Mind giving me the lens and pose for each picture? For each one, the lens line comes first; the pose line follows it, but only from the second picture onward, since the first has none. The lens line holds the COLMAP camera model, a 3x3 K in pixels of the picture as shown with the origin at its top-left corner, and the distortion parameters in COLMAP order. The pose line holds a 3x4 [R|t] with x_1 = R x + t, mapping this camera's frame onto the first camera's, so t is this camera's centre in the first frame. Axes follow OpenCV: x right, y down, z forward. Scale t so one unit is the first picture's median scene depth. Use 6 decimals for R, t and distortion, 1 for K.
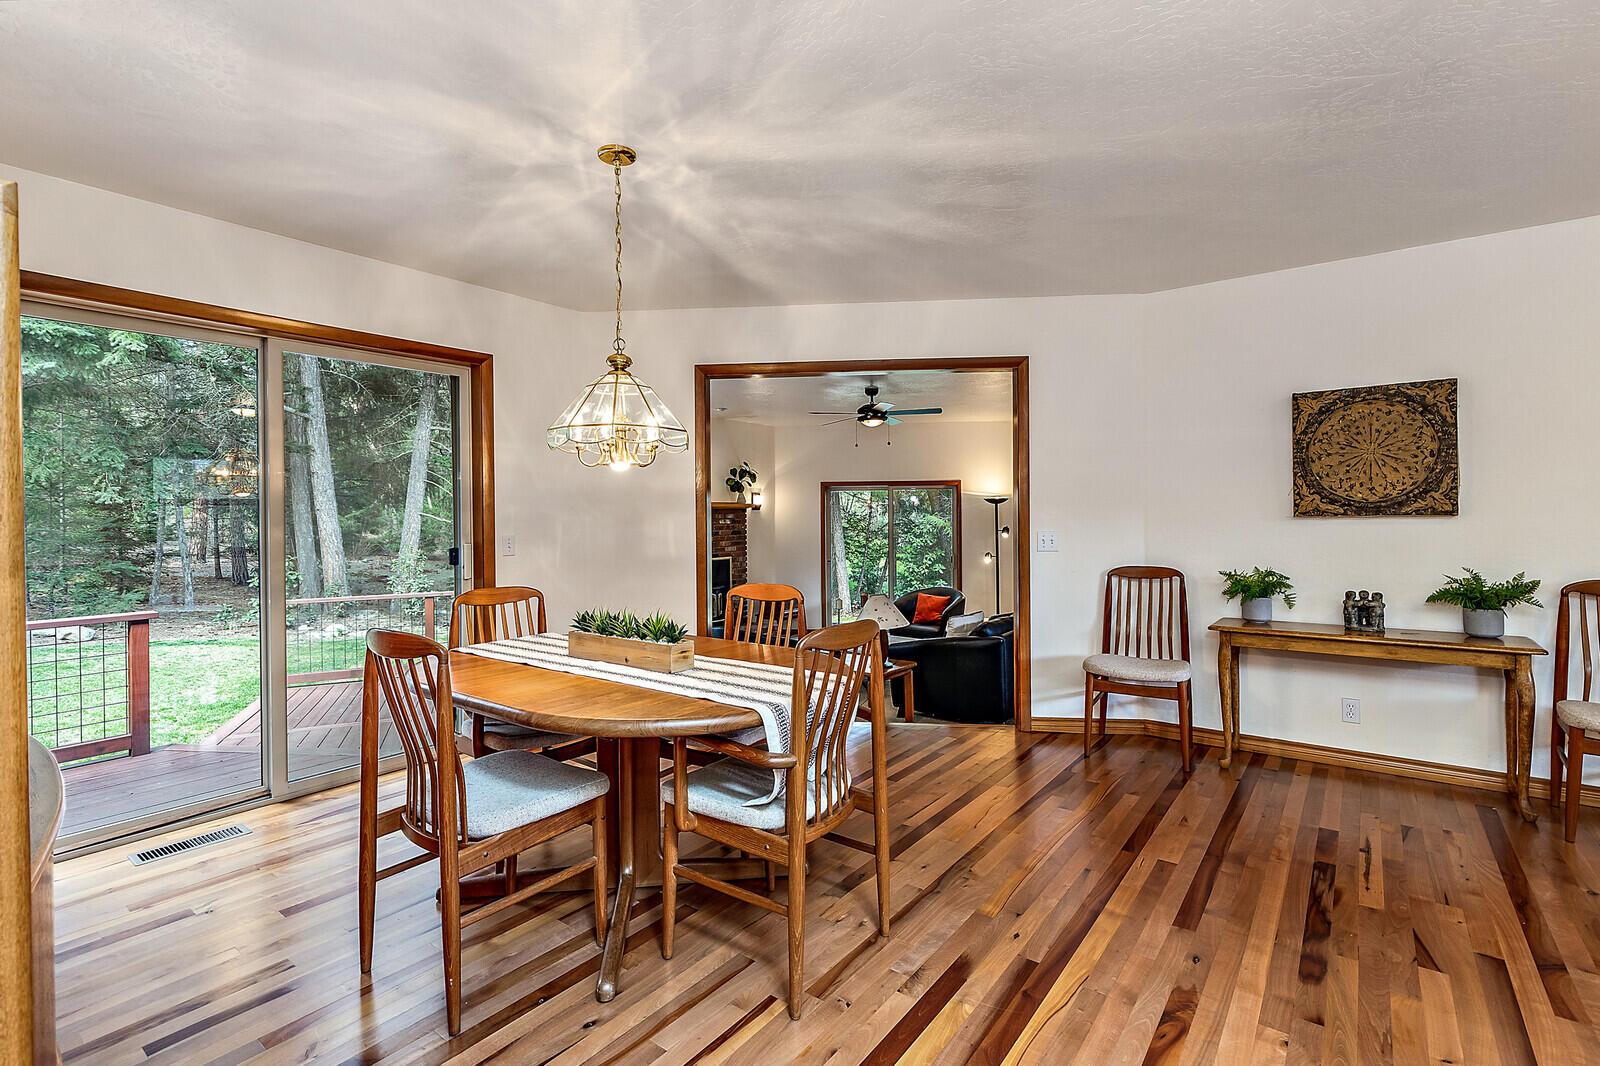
lens RADIAL K [[736.8, 0, 802.1], [0, 736.8, 523.6], [0, 0, 1]] dist [0.002940, 0.000218]
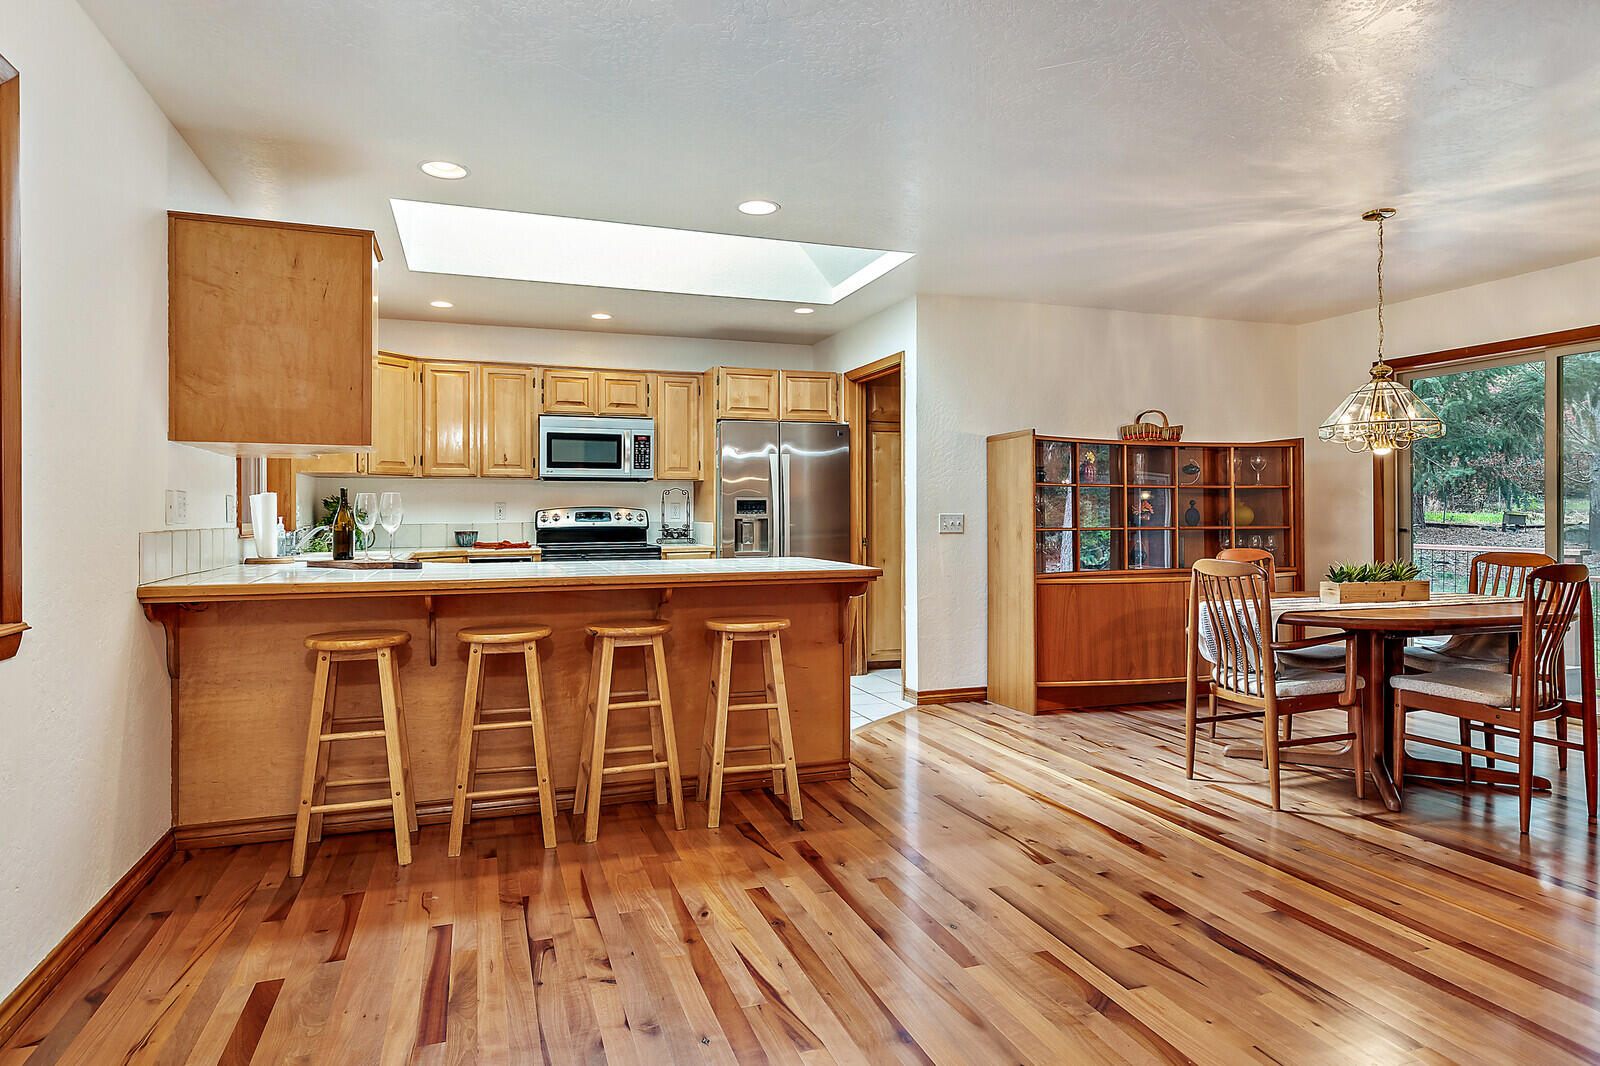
lens RADIAL K [[910.7, 0, 799.6], [0, 910.7, 514.9], [0, 0, 1]] dist [-0.003156, -0.001189]
pose [[-0.550594, 0.007106, -0.834743, 1.784627], [-0.004897, 0.999919, 0.011742, 0.023766], [0.834759, 0.010553, -0.550515, 1.104451]]
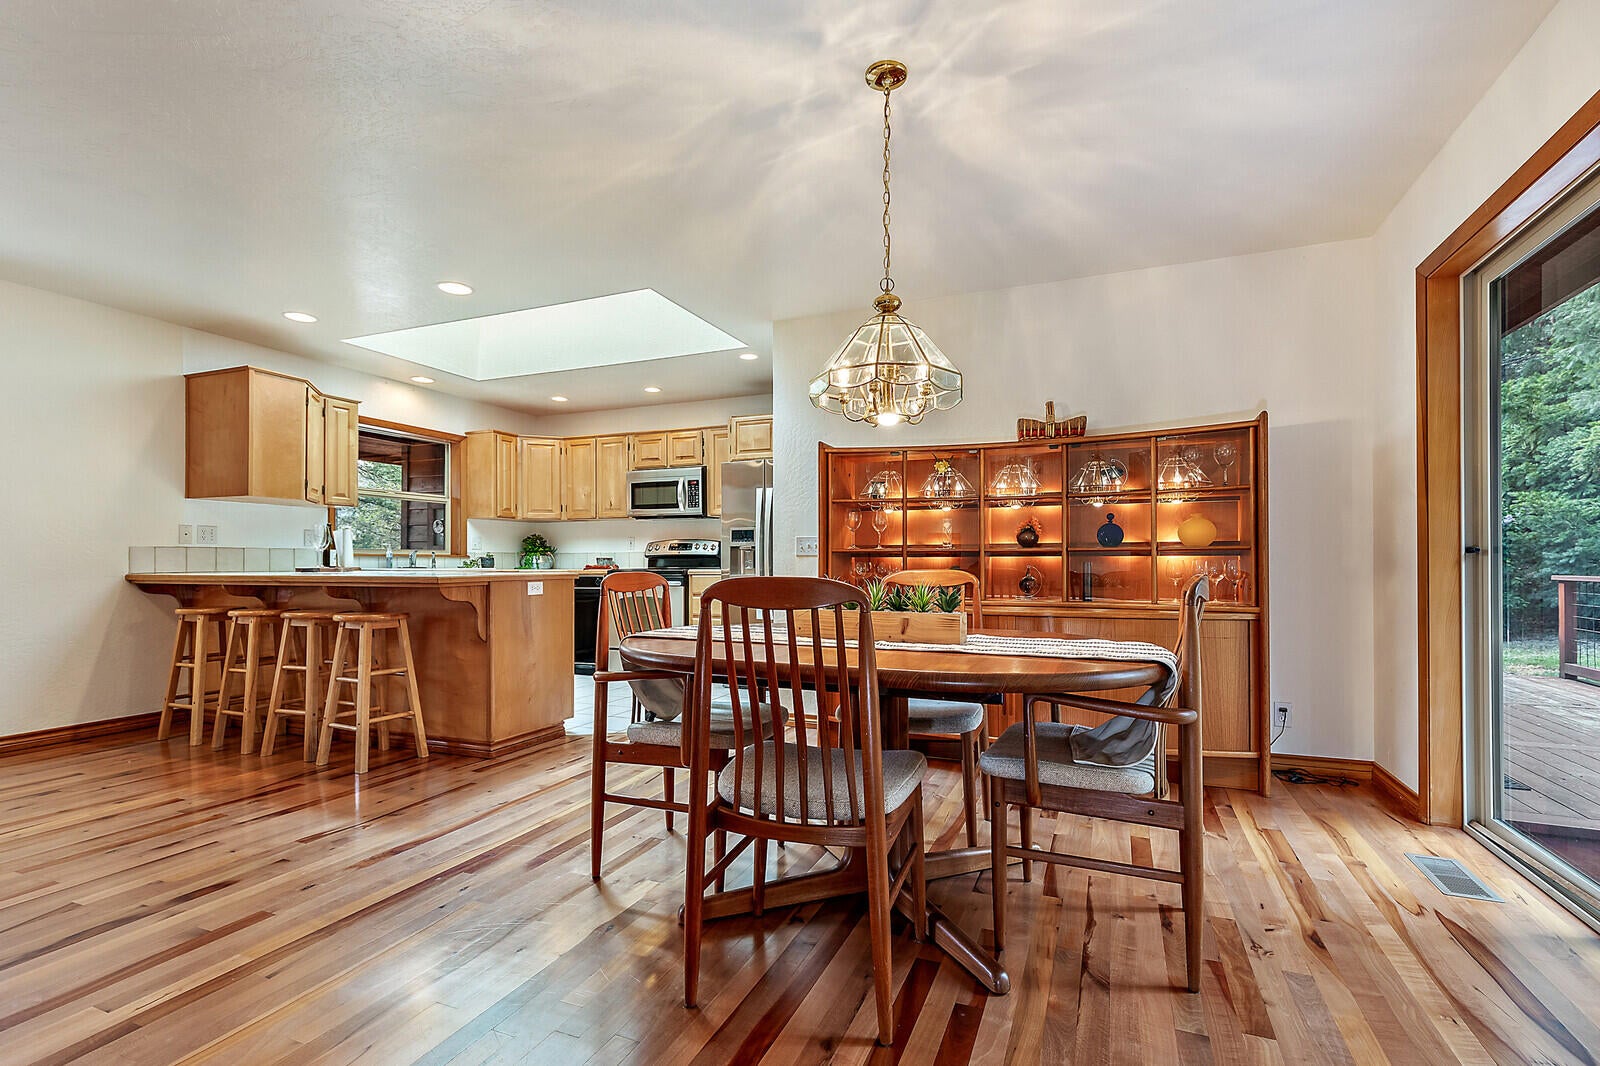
lens RADIAL K [[750.3, 0, 799.5], [0, 750.3, 554.7], [0, 0, 1]] dist [0.002628, 0.000414]
pose [[-0.967880, 0.004356, -0.251374, 0.090484], [0.003948, 0.999990, 0.002126, 0.090186], [0.251380, 0.001065, -0.967888, 1.987415]]
